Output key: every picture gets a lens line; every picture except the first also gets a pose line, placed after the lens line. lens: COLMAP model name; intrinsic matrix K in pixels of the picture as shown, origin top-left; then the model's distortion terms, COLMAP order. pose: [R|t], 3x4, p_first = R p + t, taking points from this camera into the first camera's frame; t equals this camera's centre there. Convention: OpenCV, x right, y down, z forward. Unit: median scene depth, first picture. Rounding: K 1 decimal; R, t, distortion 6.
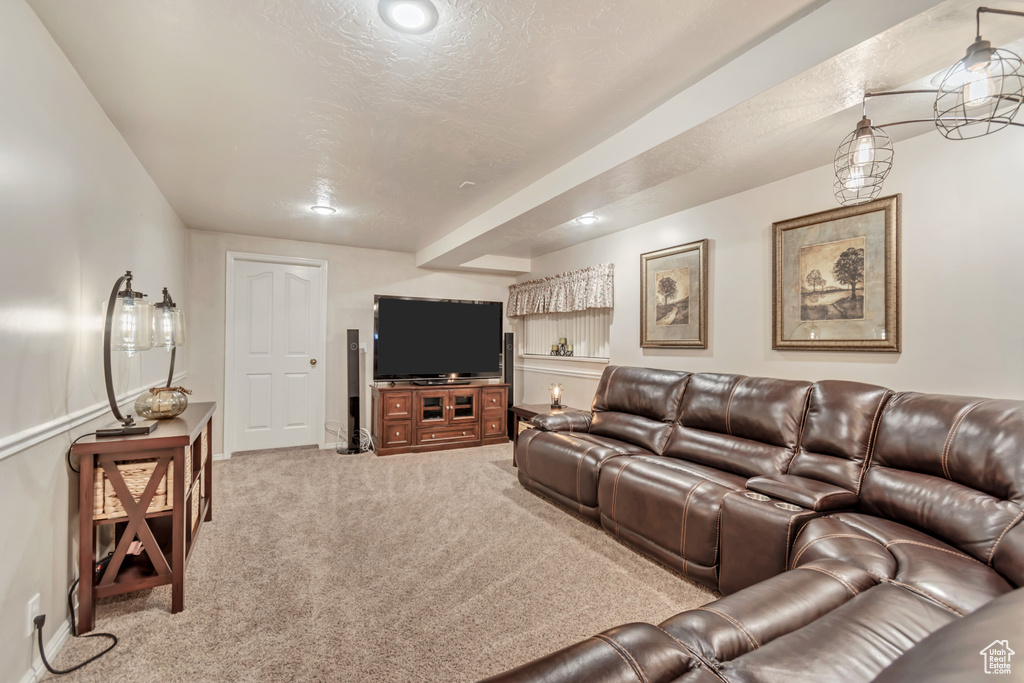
lens RADIAL K [[445.9, 0, 512.0], [0, 445.9, 341.5], [0, 0, 1]] dist [0.000721, 0.000296]
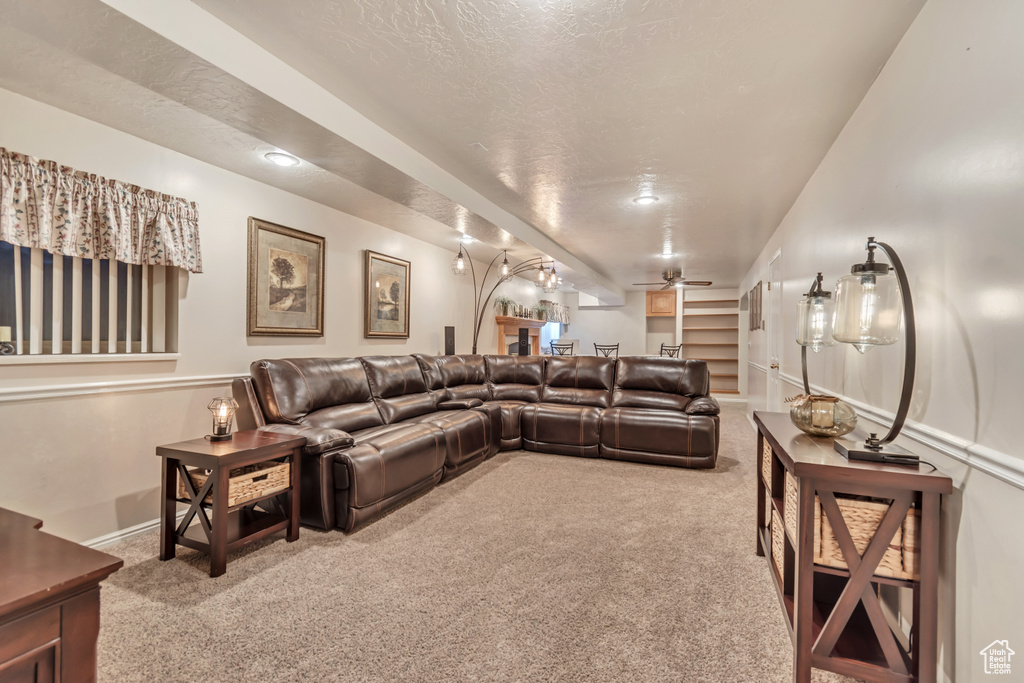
lens RADIAL K [[445.9, 0, 512.0], [0, 445.9, 341.5], [0, 0, 1]] dist [0.000721, 0.000296]
pose [[-0.614112, -0.015823, 0.789060, -0.720812], [-0.023277, 0.999727, 0.001931, 0.014439], [-0.788876, -0.017181, -0.614313, 1.293113]]
